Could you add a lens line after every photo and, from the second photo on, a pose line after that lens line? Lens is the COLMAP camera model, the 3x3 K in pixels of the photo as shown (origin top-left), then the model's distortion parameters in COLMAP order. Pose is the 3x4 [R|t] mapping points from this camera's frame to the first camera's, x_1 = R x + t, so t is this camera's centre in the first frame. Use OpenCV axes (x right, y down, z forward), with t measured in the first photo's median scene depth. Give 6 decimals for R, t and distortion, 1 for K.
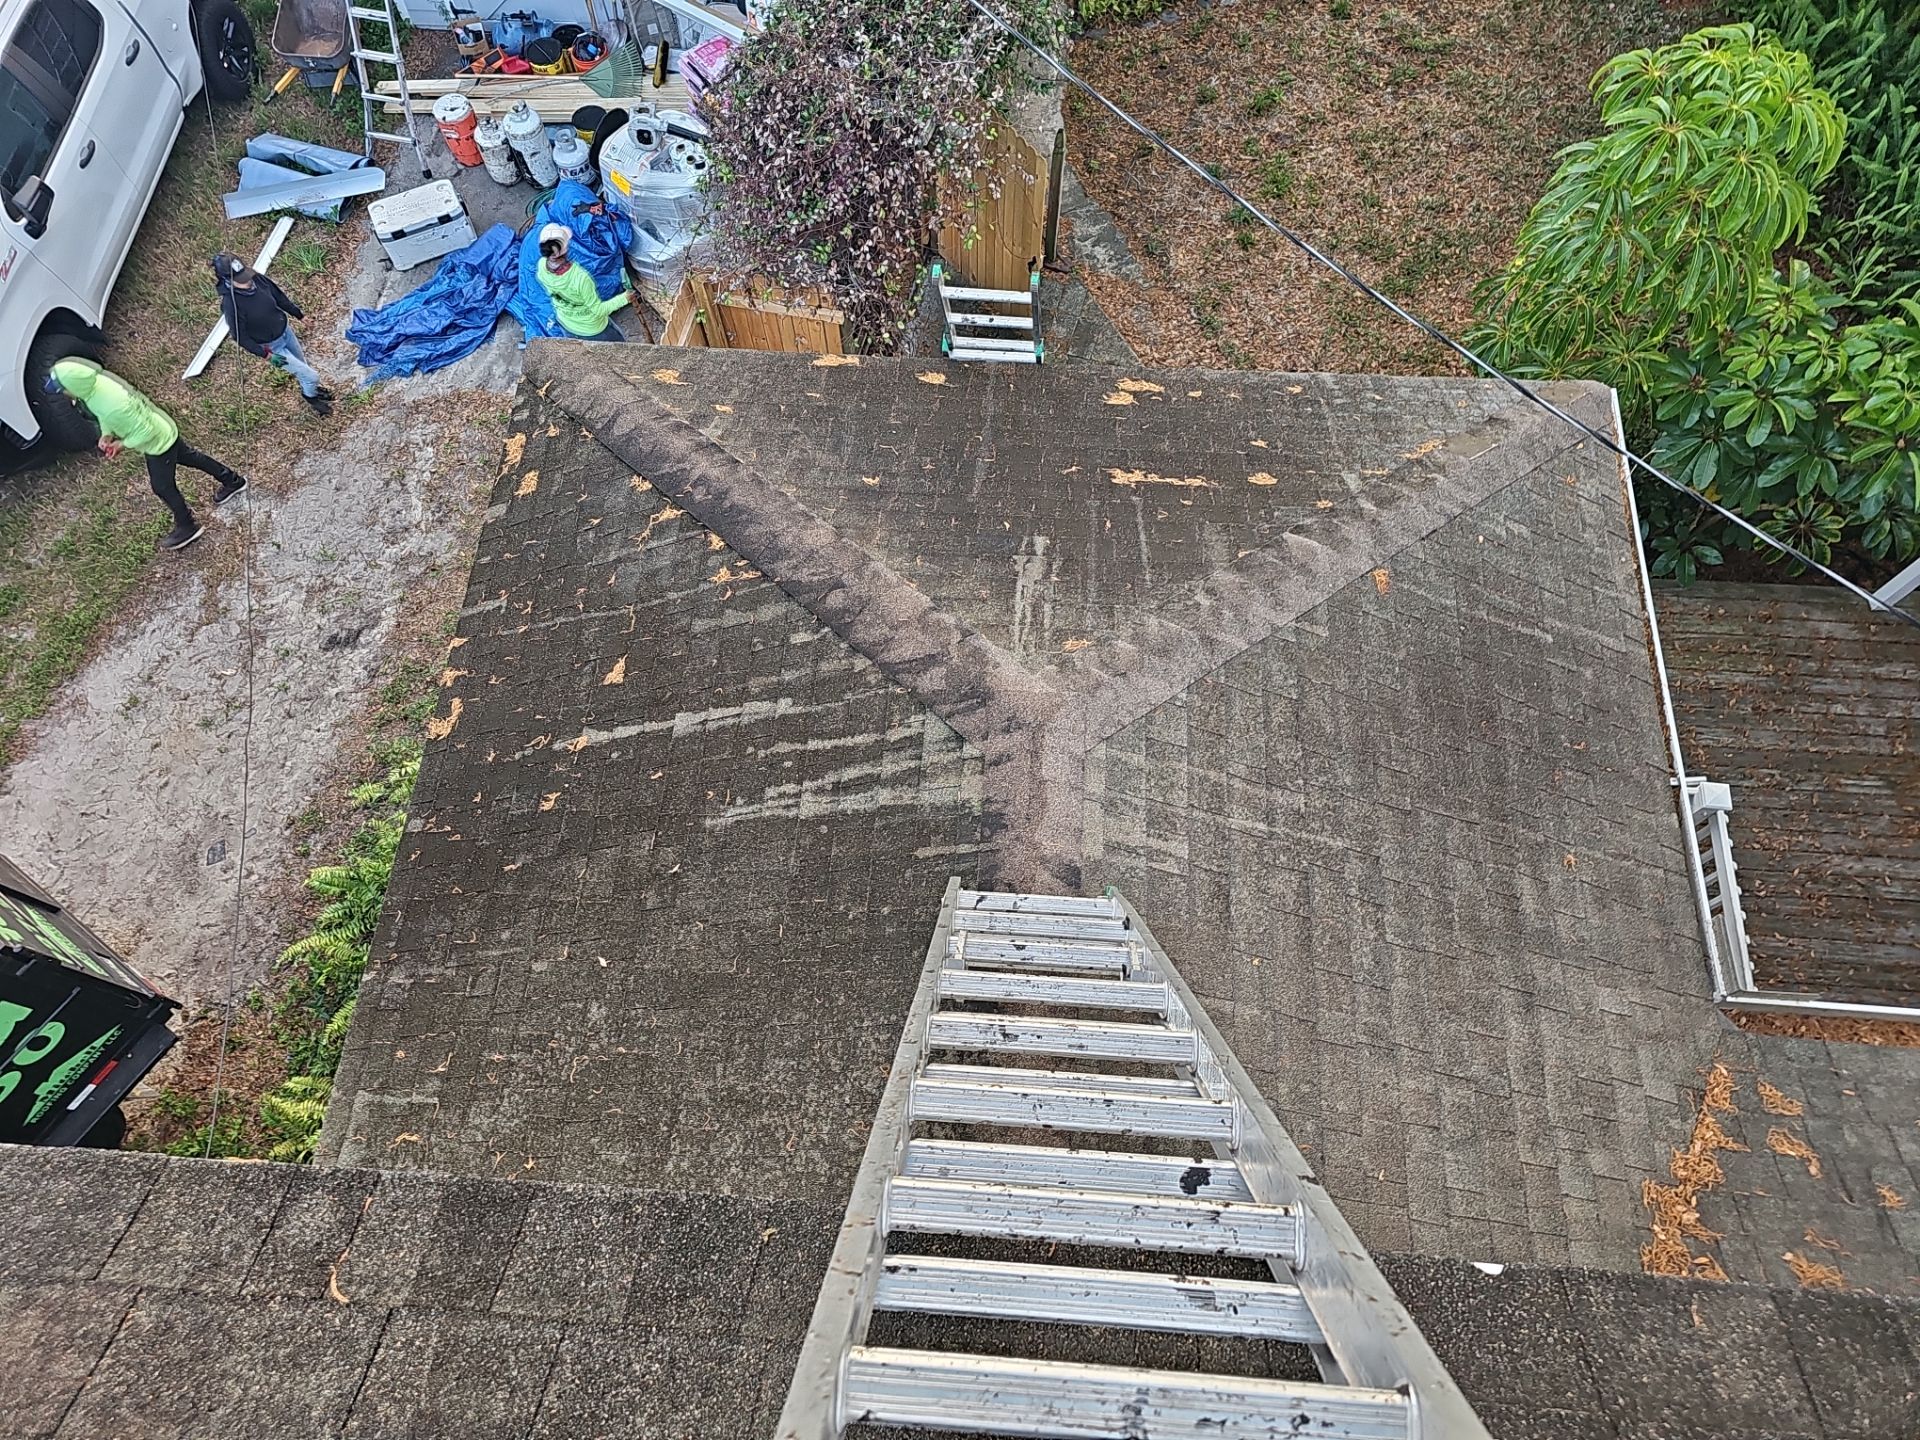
lens RADIAL K [[1229.9, 0, 974.8], [0, 1229.9, 720.5], [0, 0, 1]] dist [0.066451, -0.048022]
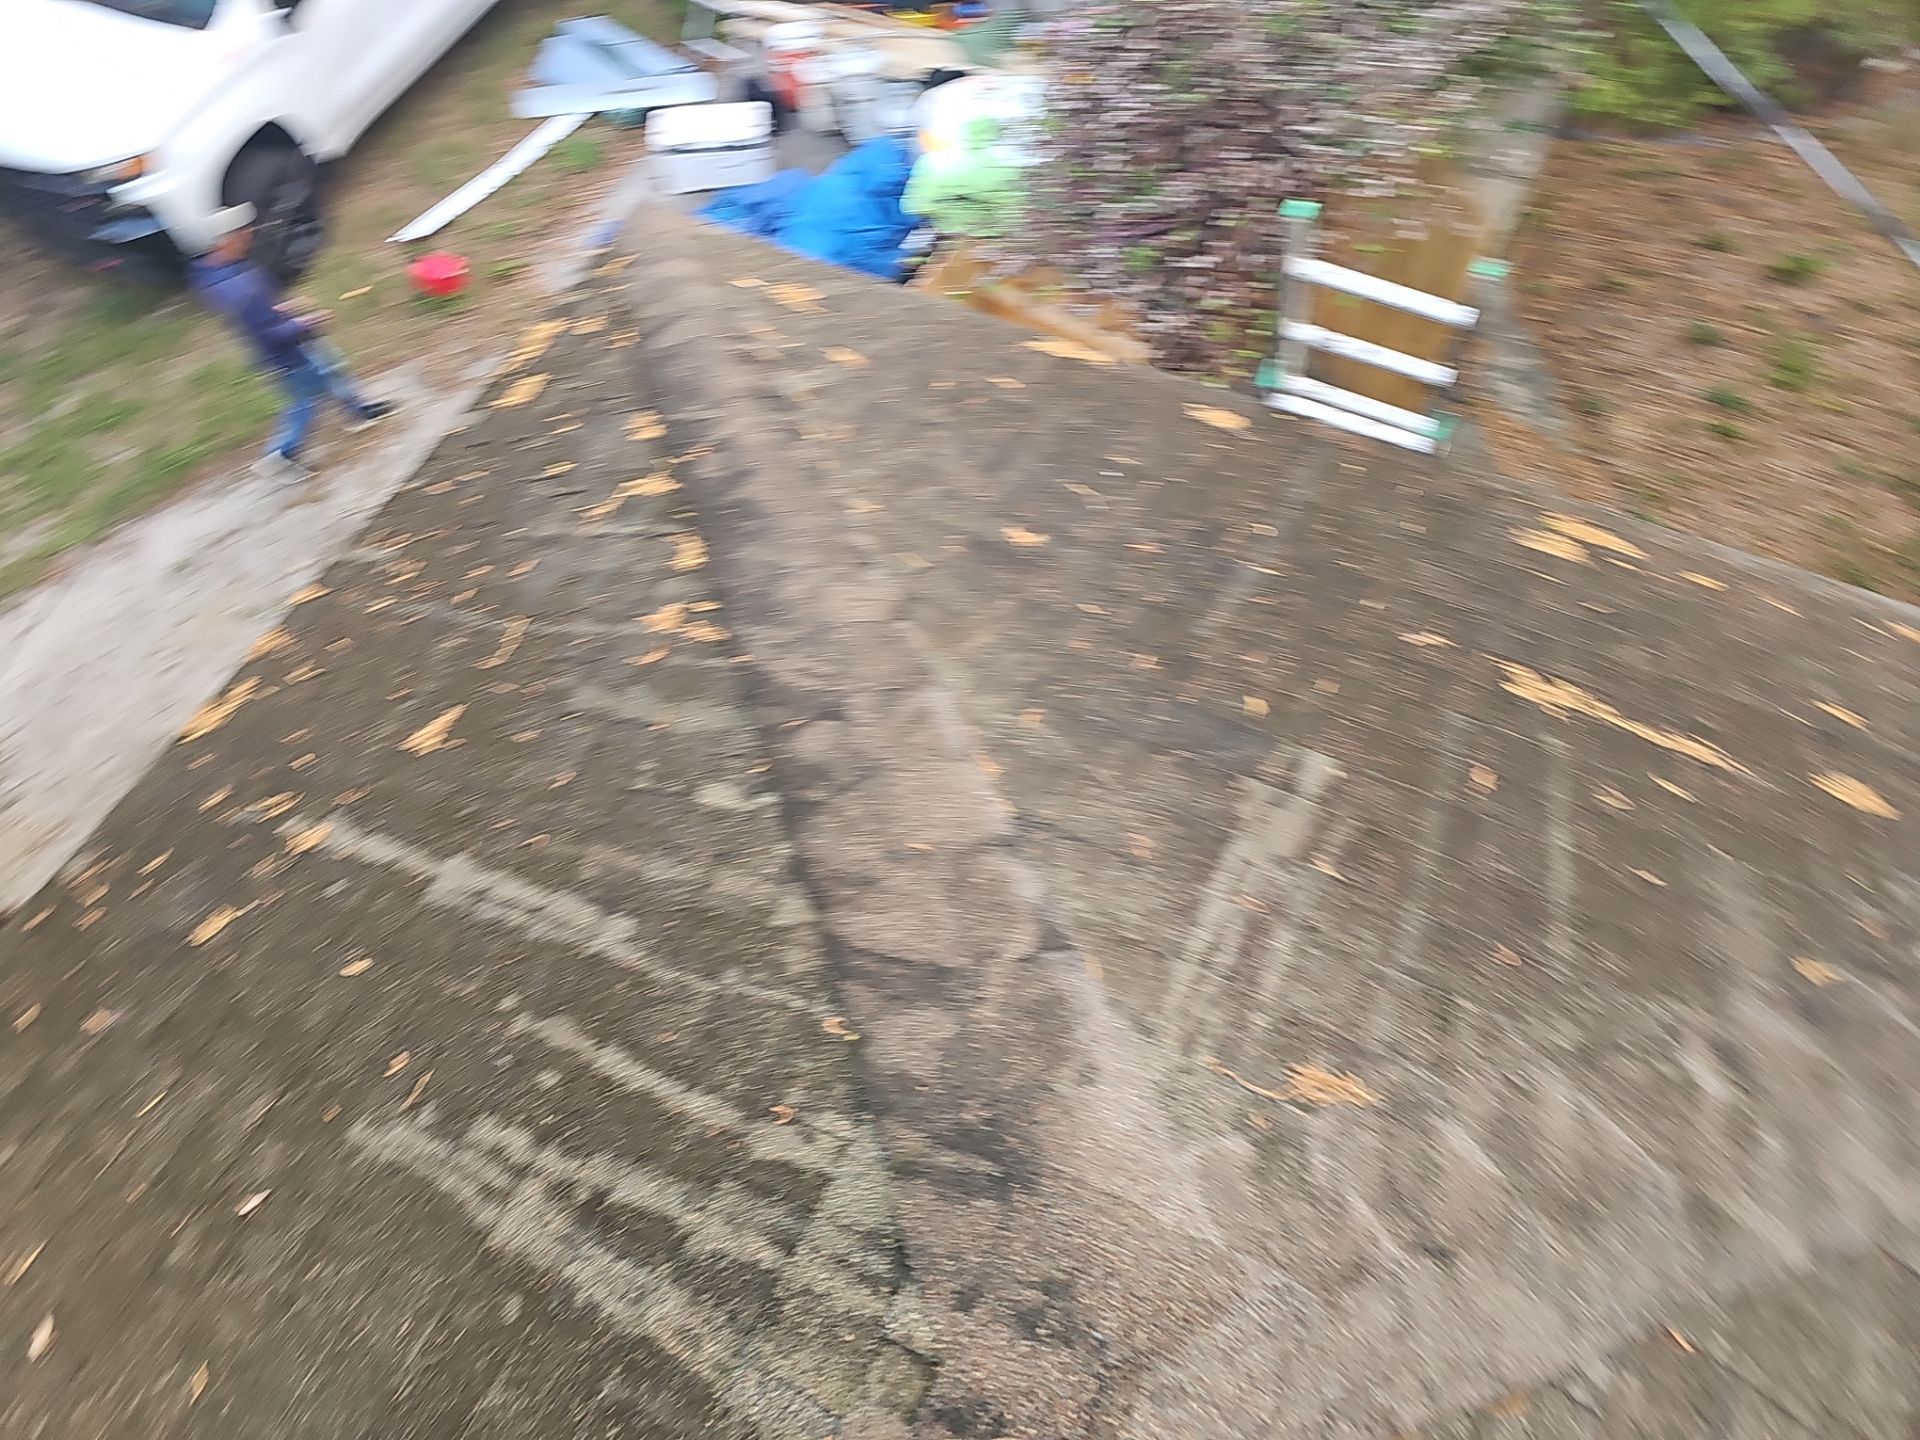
lens RADIAL K [[1255.7, 0, 934.5], [0, 1255.7, 753.6], [0, 0, 1]] dist [0.060964, -0.040177]
pose [[0.922530, 0.329706, -0.200583, 0.018055], [-0.341439, 0.939545, -0.025994, -0.099067], [0.179886, 0.092467, 0.979332, 0.578441]]
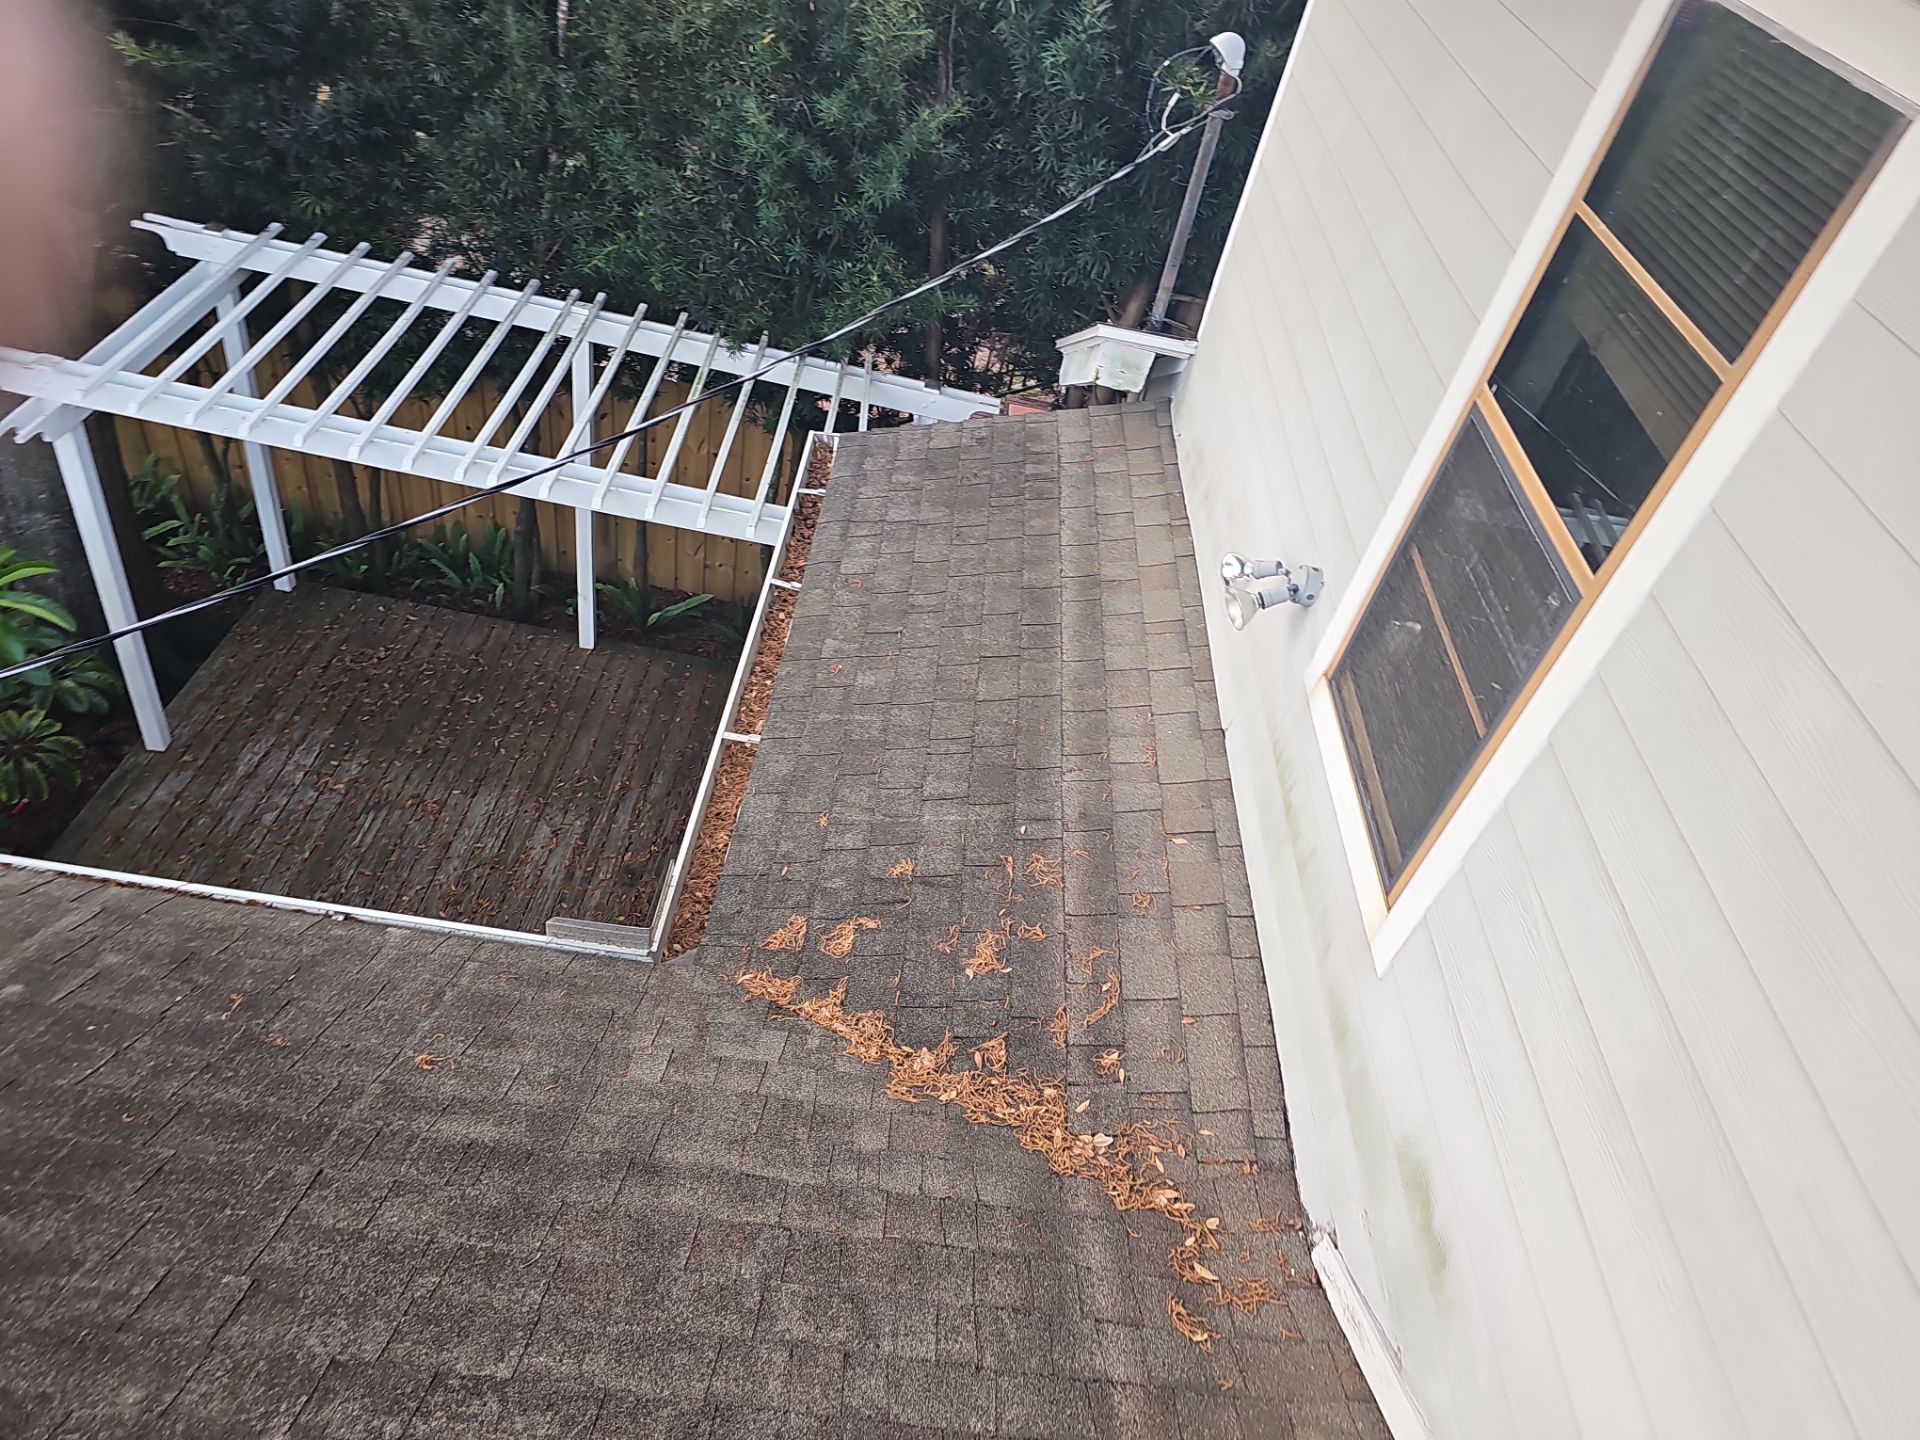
lens RADIAL K [[1229.9, 0, 955.3], [0, 1229.9, 729.2], [0, 0, 1]] dist [0.066451, -0.048022]
pose [[-0.020684, -0.657508, 0.753164, 0.104015], [0.805761, 0.435010, 0.401889, -0.000943], [-0.591879, 0.615183, 0.520797, 0.418971]]
